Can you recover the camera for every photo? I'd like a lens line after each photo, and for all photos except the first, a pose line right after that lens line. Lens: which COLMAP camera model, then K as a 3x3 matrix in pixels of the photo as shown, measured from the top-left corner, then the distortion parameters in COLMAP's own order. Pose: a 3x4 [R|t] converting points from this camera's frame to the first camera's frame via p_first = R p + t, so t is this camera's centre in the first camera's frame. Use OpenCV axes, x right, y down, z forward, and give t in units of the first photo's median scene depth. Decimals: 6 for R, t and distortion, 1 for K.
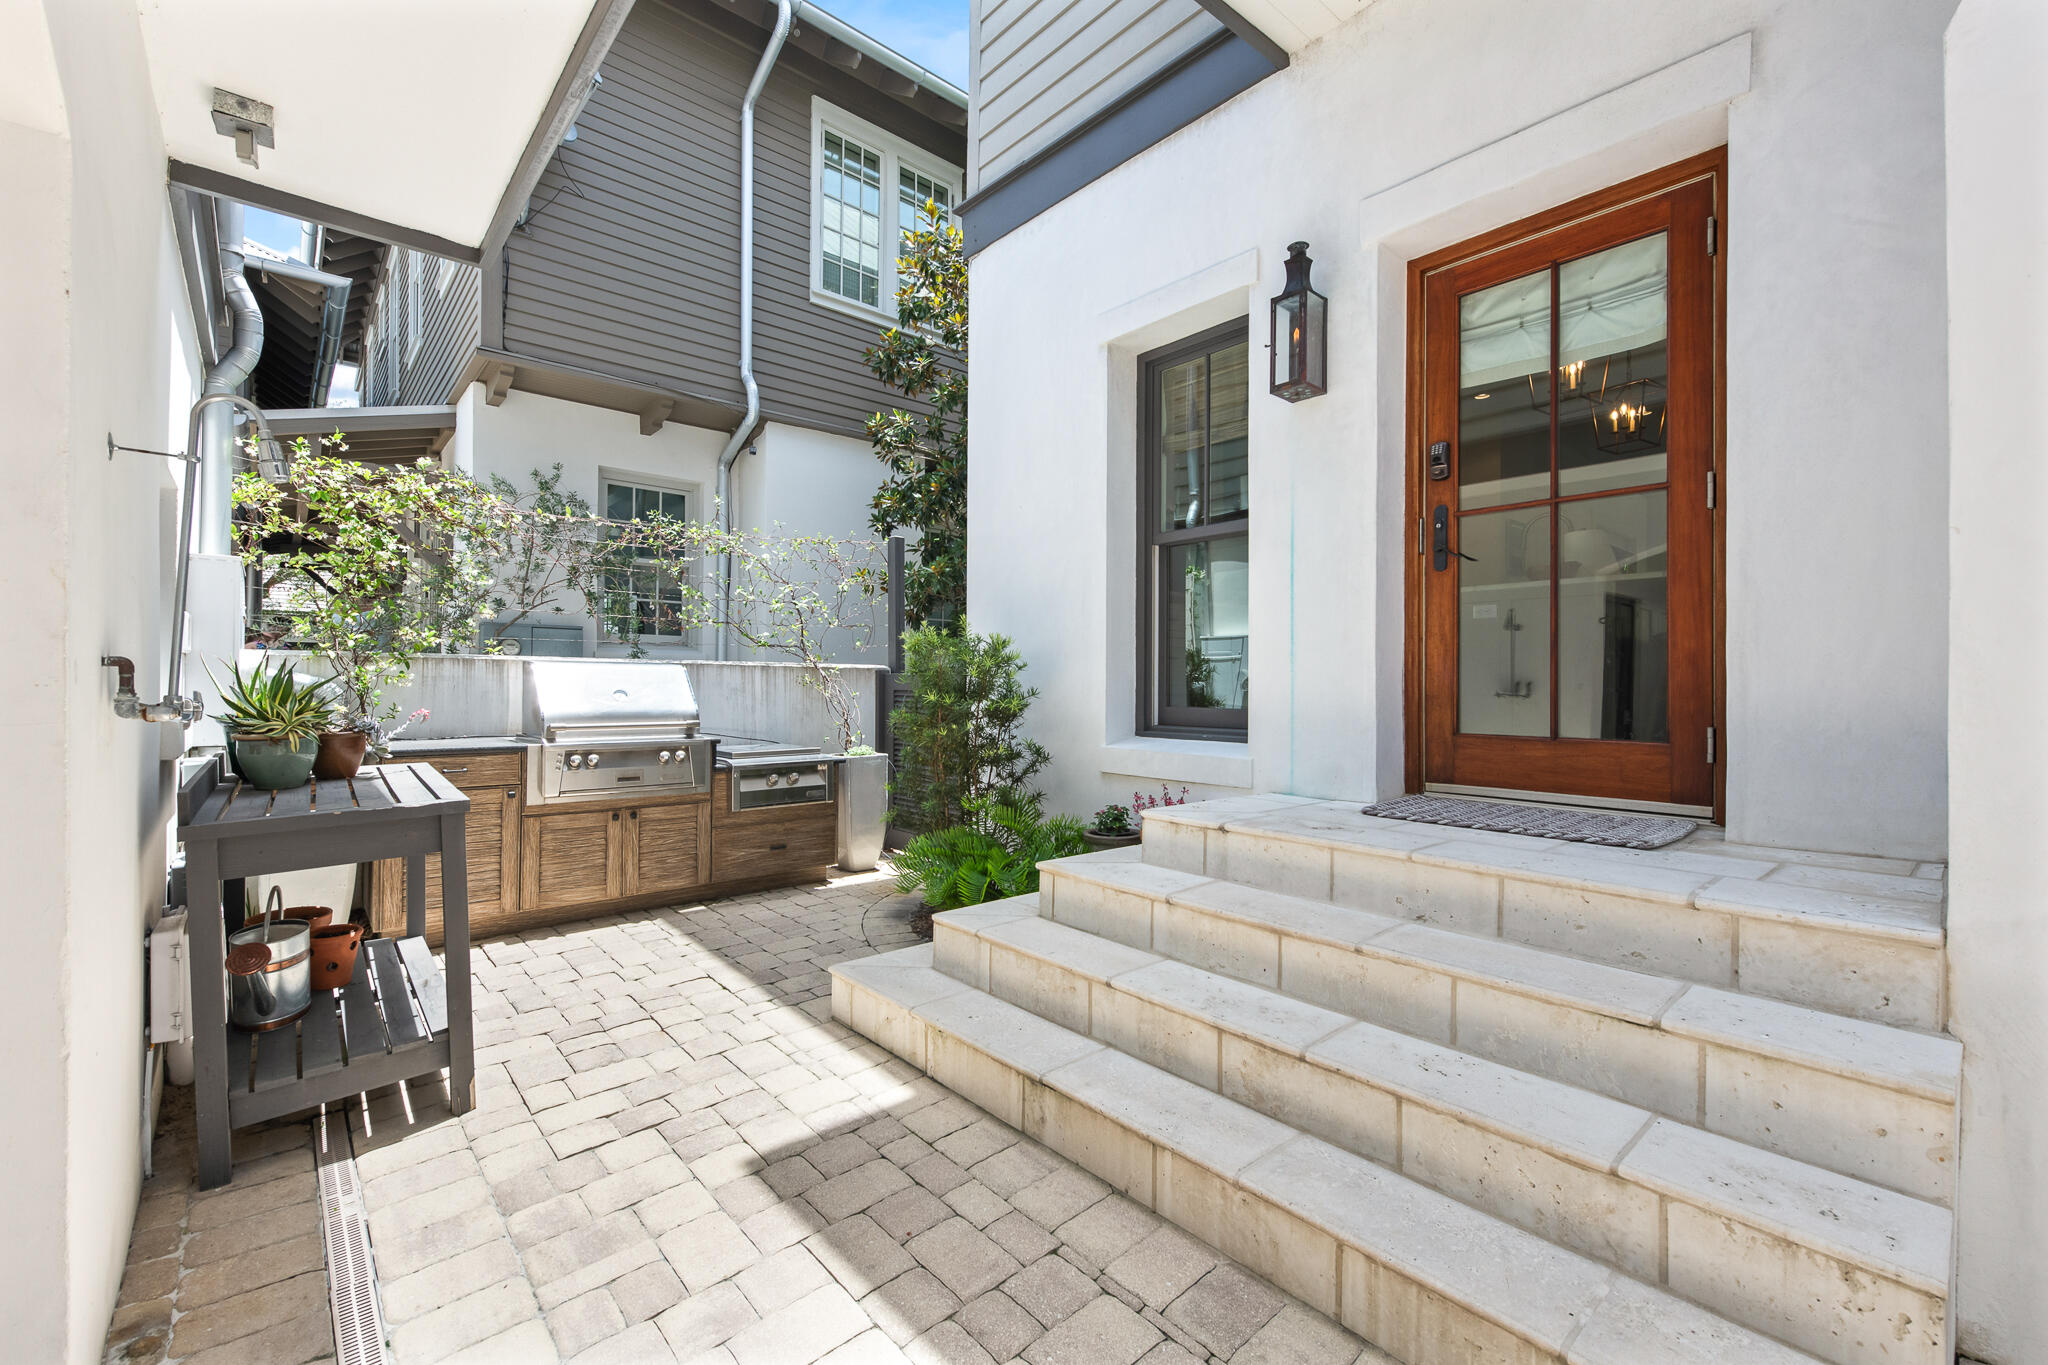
lens RADIAL K [[850.7, 0, 1024.0], [0, 850.7, 682.5], [0, 0, 1]] dist [-0.001468, -0.000633]
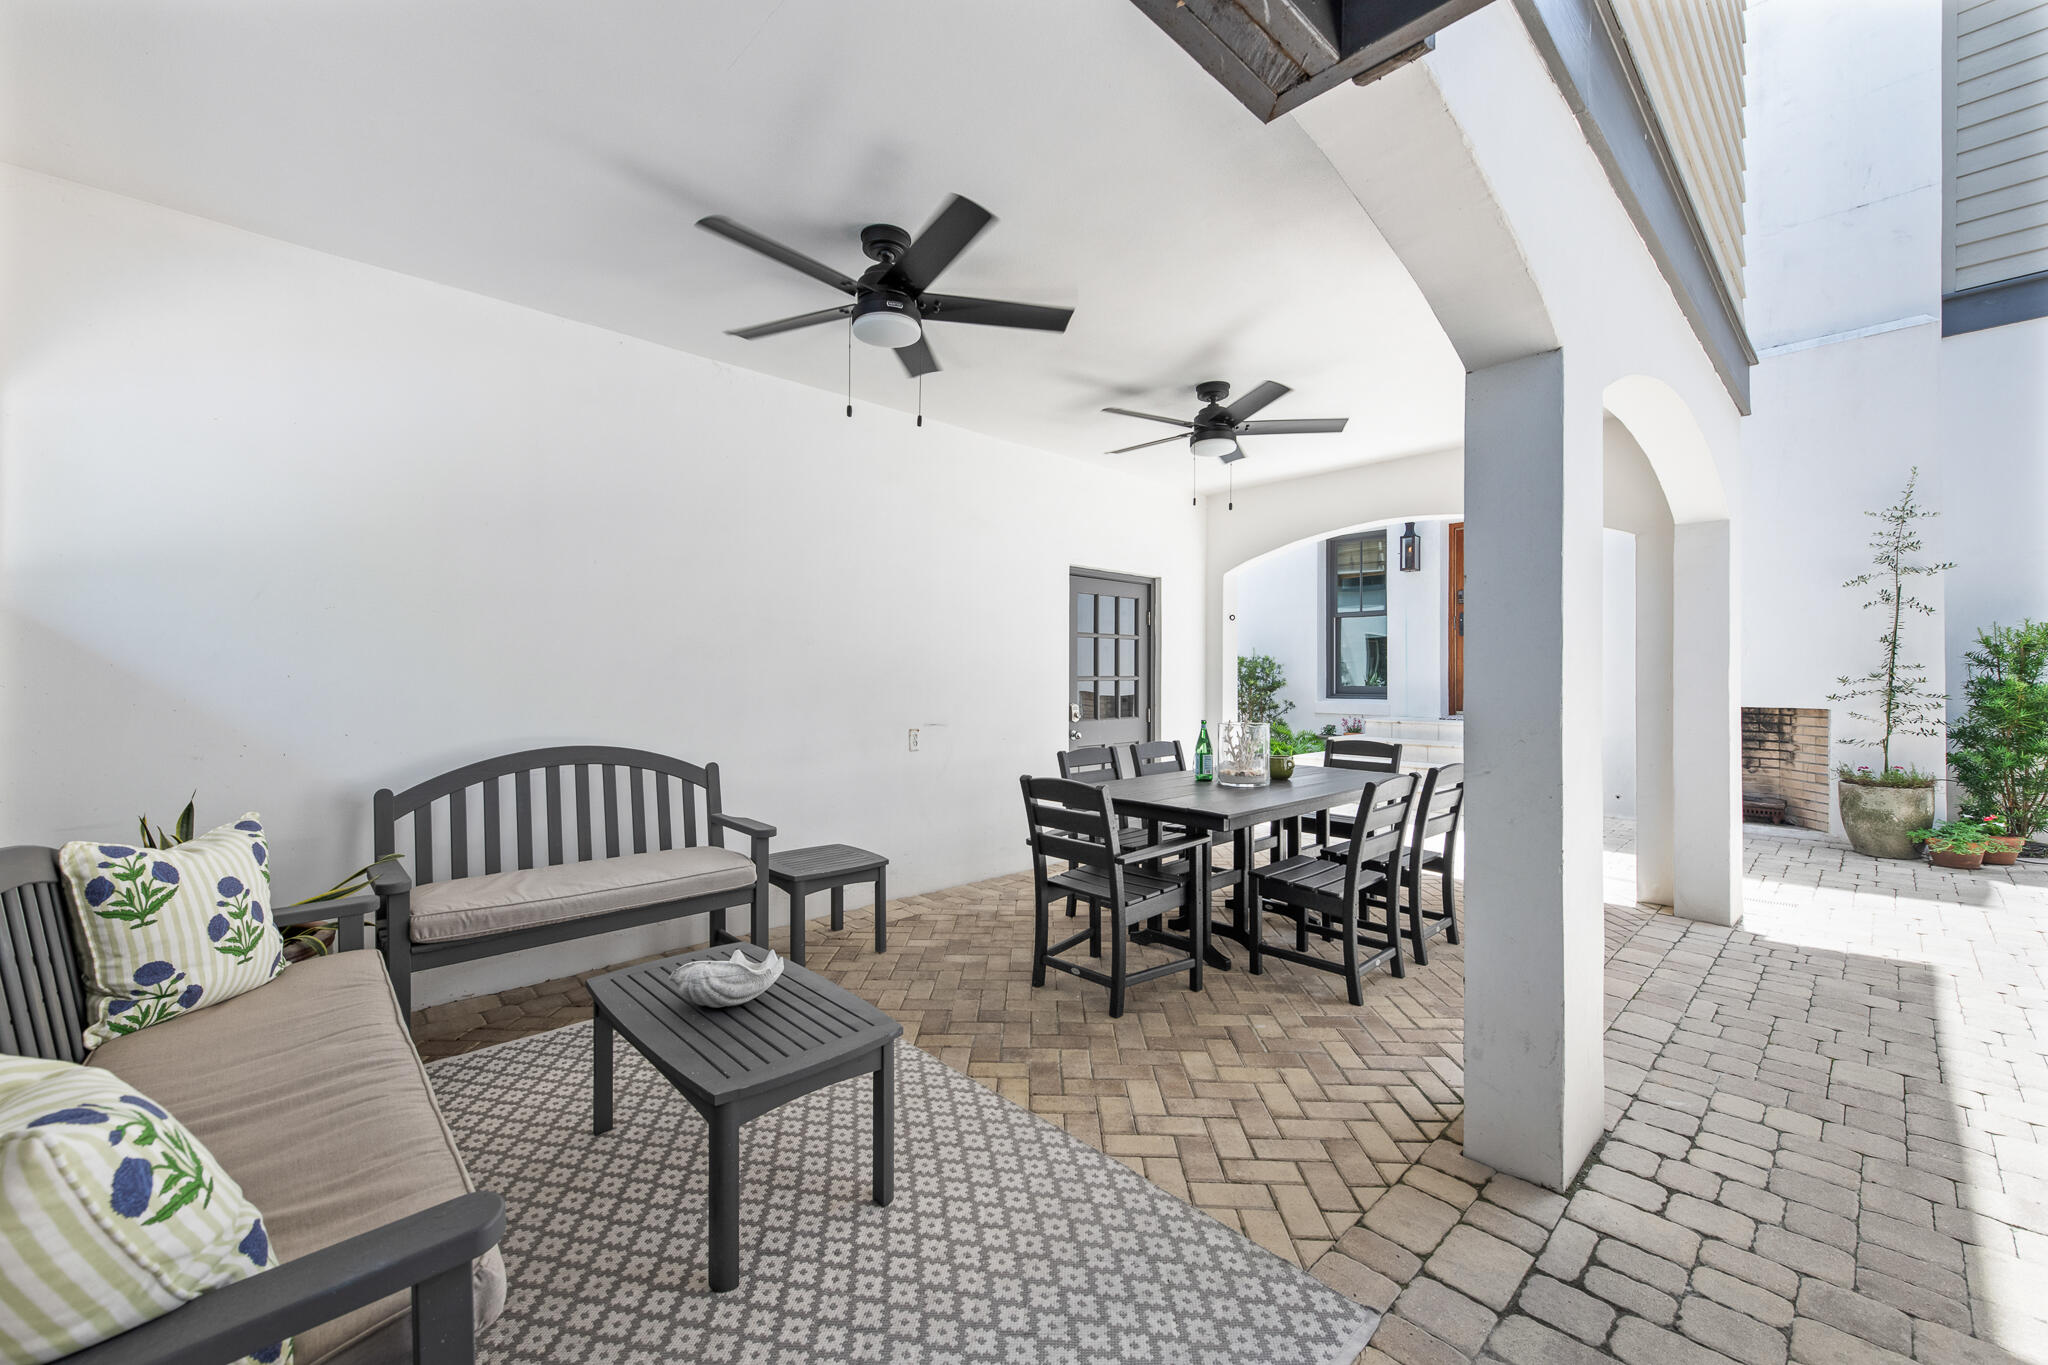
lens RADIAL K [[804.2, 0, 1020.7], [0, 804.2, 672.5], [0, 0, 1]] dist [0.001766, -0.000128]
pose [[0.999537, -0.002373, 0.030331, -0.913744], [0.002460, 0.999993, -0.002814, -0.004811], [-0.030324, 0.002887, 0.999536, -1.405659]]
